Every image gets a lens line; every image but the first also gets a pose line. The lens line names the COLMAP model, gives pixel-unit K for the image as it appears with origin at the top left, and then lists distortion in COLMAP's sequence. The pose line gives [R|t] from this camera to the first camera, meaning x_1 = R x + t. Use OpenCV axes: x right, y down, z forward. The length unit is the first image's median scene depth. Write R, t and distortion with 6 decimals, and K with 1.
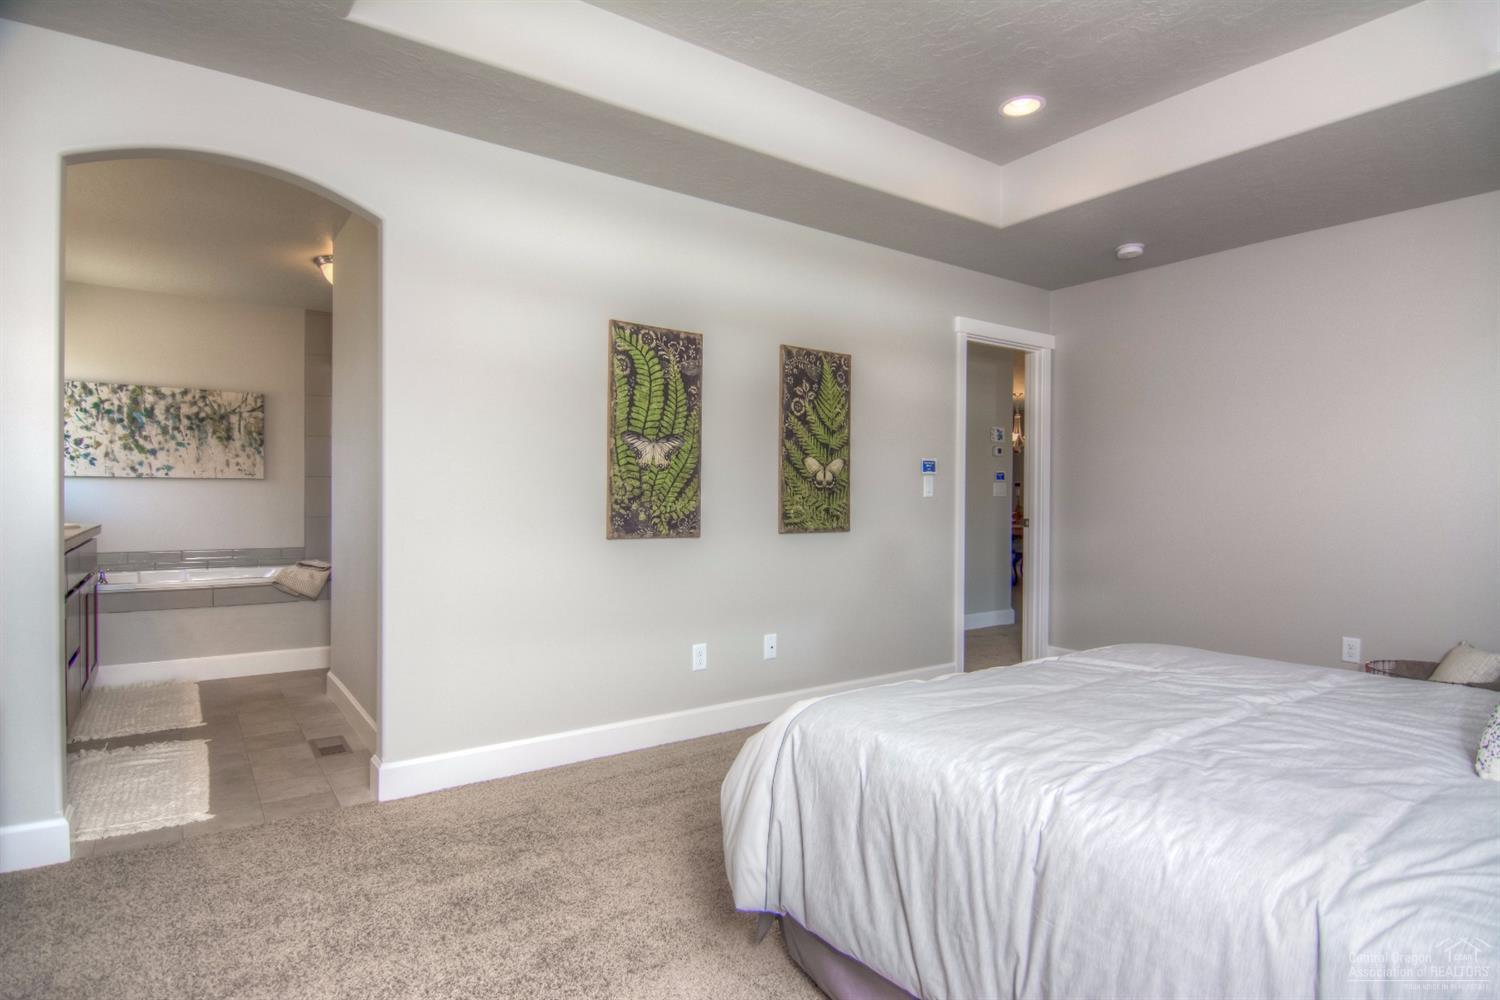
lens RADIAL K [[802.5, 0, 754.1], [0, 802.5, 503.6], [0, 0, 1]] dist [-0.018217, -0.004676]
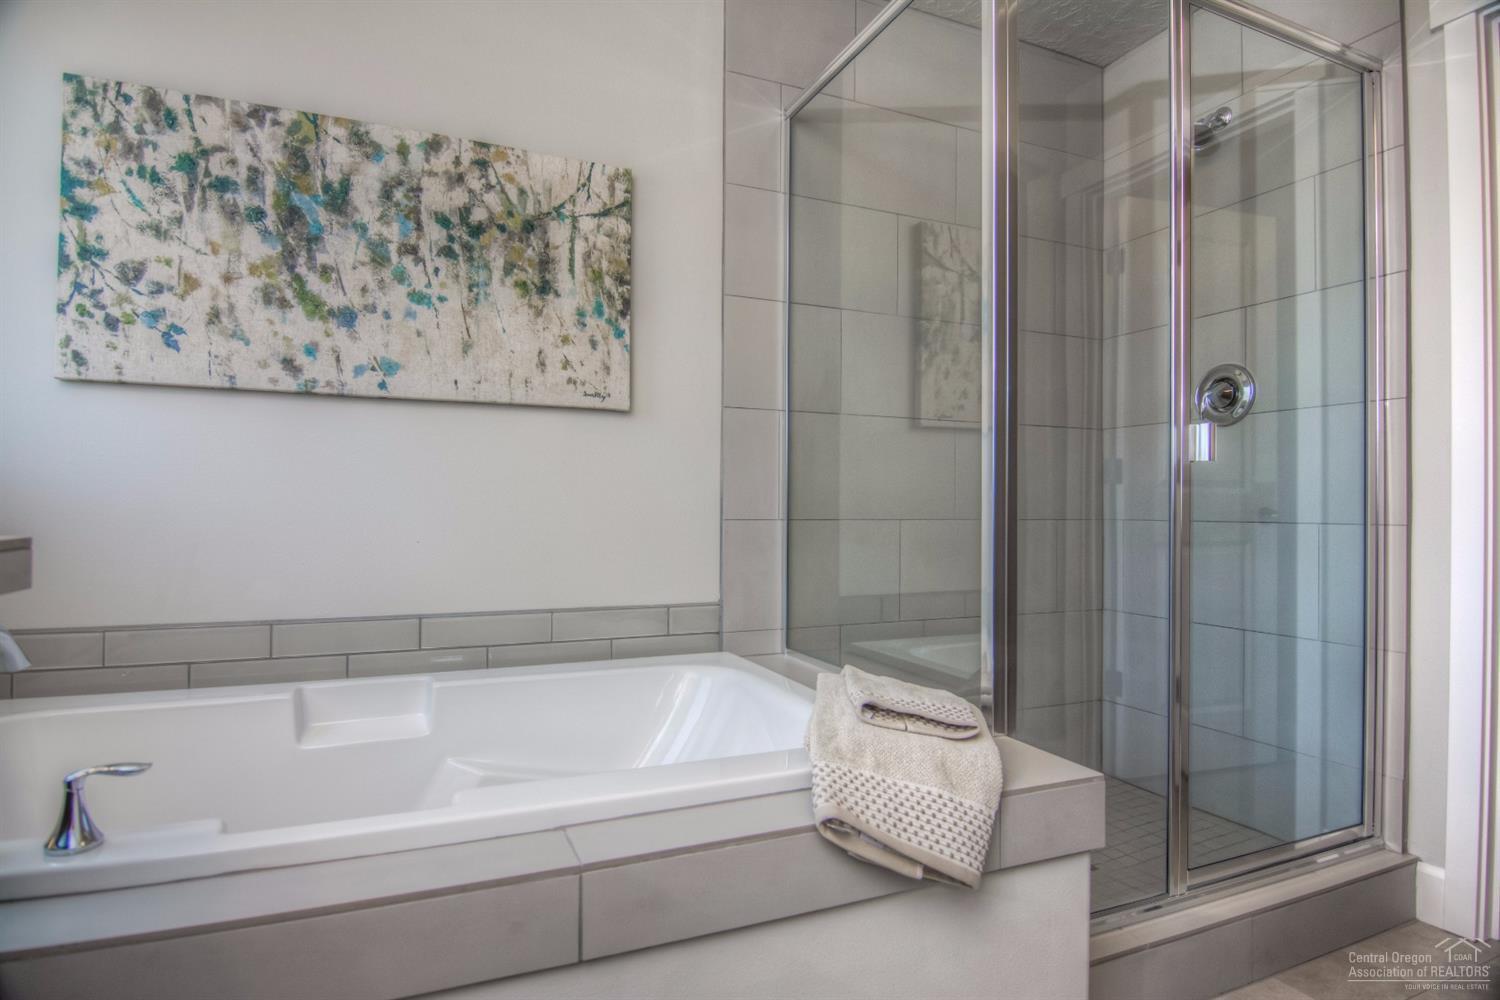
lens RADIAL K [[802.5, 0, 747.4], [0, 802.5, 500.7], [0, 0, 1]] dist [-0.018217, -0.004676]
pose [[0.973020, -0.005854, -0.230648, -0.521618], [0.000736, 0.999752, -0.022270, 0.018958], [0.230721, 0.021500, 0.972782, 0.720235]]
